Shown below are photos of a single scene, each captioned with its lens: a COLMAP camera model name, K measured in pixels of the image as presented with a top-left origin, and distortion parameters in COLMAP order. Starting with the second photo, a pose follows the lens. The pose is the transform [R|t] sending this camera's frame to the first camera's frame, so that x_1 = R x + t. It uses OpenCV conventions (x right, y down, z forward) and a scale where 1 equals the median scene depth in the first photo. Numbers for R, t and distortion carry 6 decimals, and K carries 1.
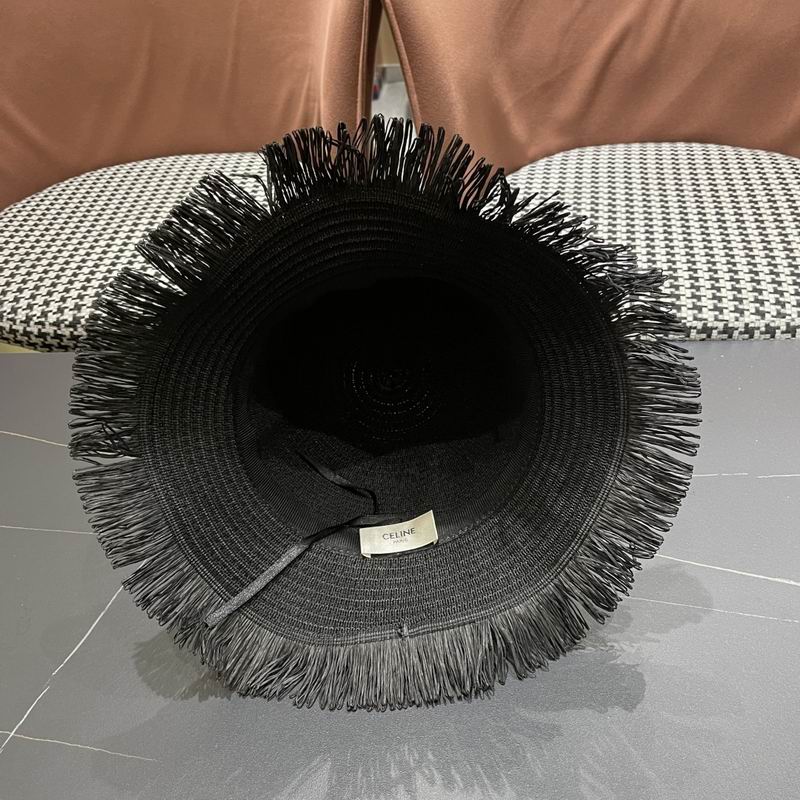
lens RADIAL K [[820.7, 0, 405.7], [0, 820.7, 406.5], [0, 0, 1]] dist [0.018321, 0.000000]
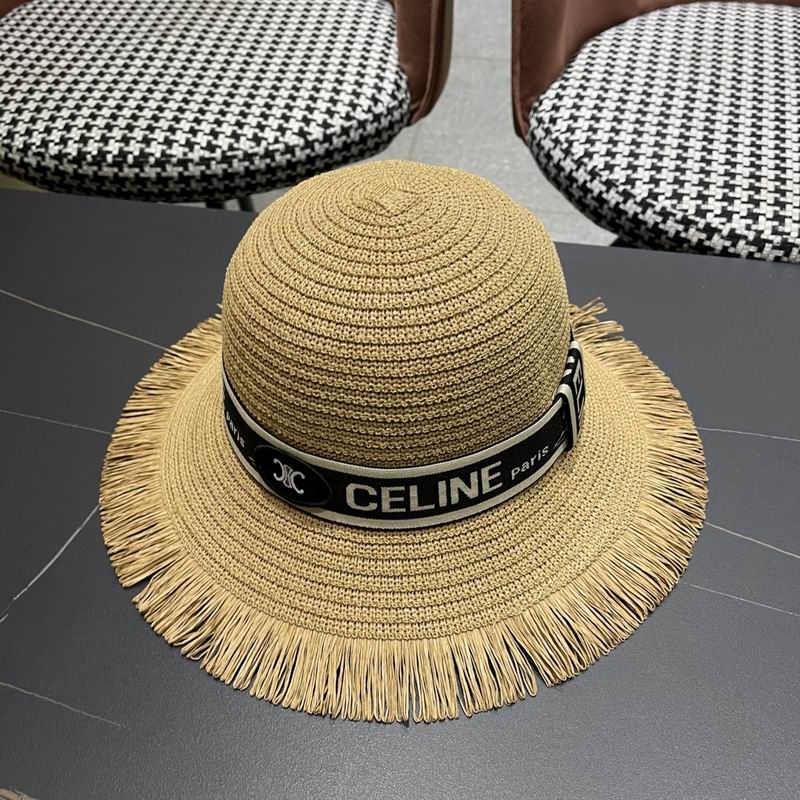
lens RADIAL K [[820.7, 0, 408.9], [0, 820.7, 412.3], [0, 0, 1]] dist [0.018321, 0.000000]
pose [[0.993203, 0.114938, -0.018384, -0.019050], [-0.110016, 0.978539, 0.174234, -0.028870], [0.038016, -0.171027, 0.984533, 0.124096]]
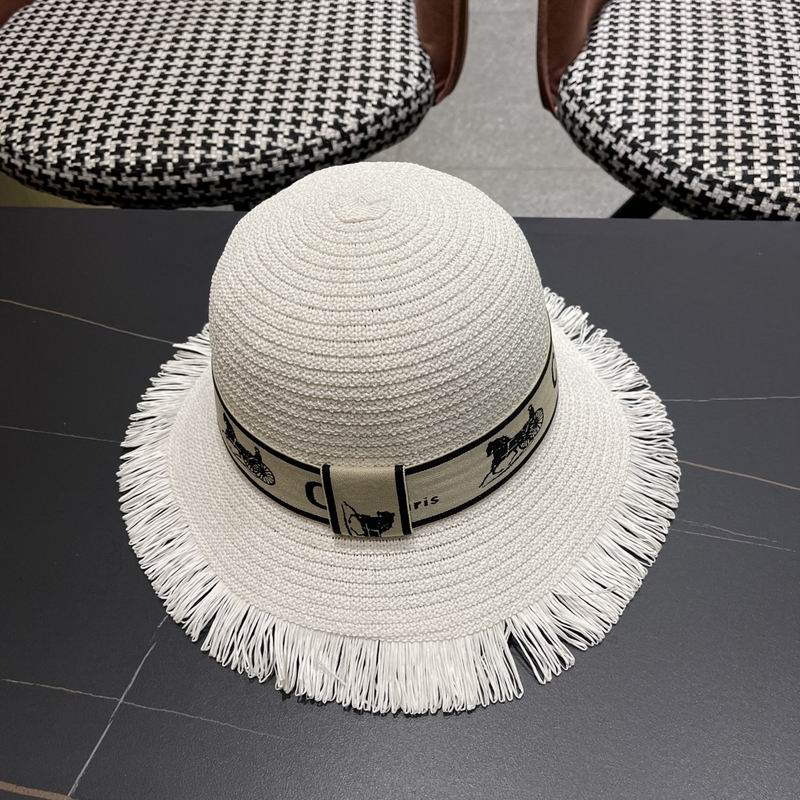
lens RADIAL K [[820.7, 0, 413.5], [0, 820.7, 409.6], [0, 0, 1]] dist [0.018321, 0.000000]
pose [[0.999510, 0.026989, 0.015844, -0.098882], [-0.029858, 0.974044, 0.224380, -0.056411], [-0.009377, -0.224743, 0.974373, 0.114519]]
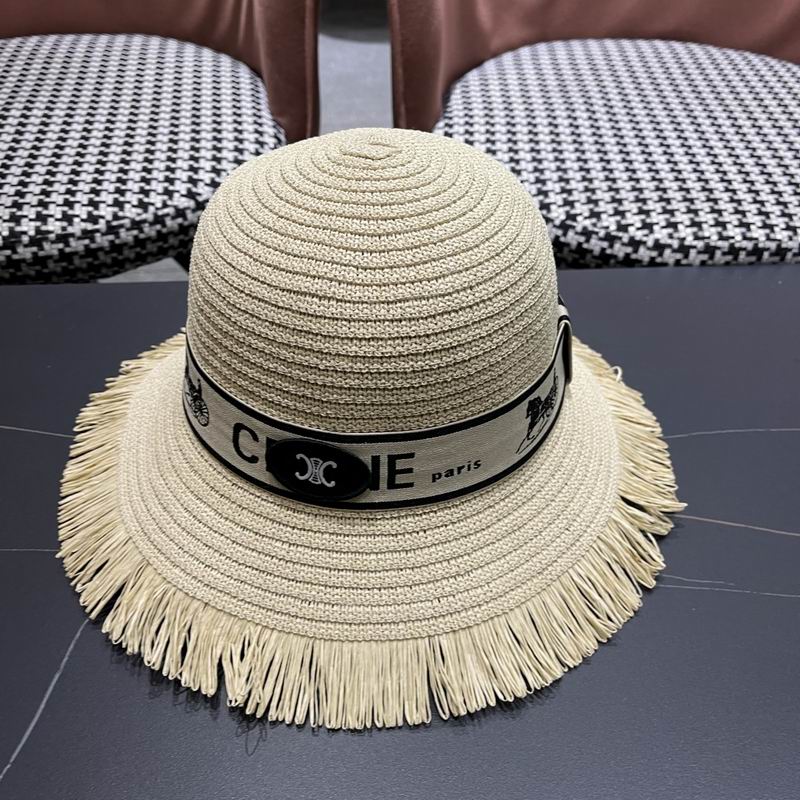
lens RADIAL K [[820.7, 0, 395.6], [0, 820.7, 405.1], [0, 0, 1]] dist [0.018321, 0.000000]
pose [[0.983910, -0.036504, 0.174897, -0.122832], [0.023562, 0.996867, 0.075510, -0.007087], [-0.177106, -0.070174, 0.981687, 0.184085]]
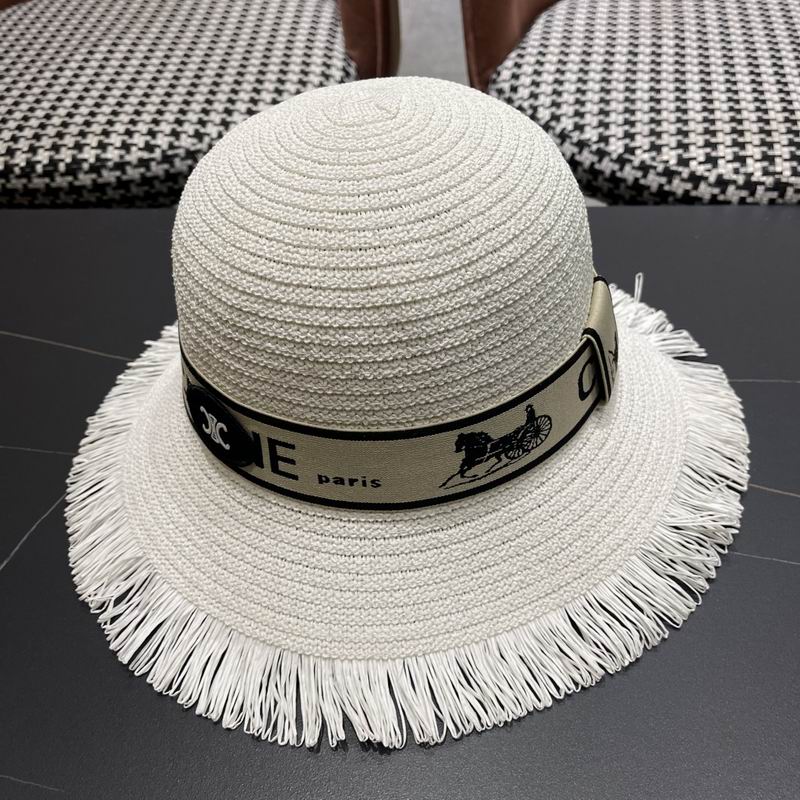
lens RADIAL K [[820.7, 0, 415.0], [0, 820.7, 401.5], [0, 0, 1]] dist [0.018321, 0.000000]
pose [[0.999814, 0.018931, -0.003641, -0.009363], [-0.018398, 0.993413, 0.113099, 0.016574], [0.005759, -0.113011, 0.993577, 0.187262]]
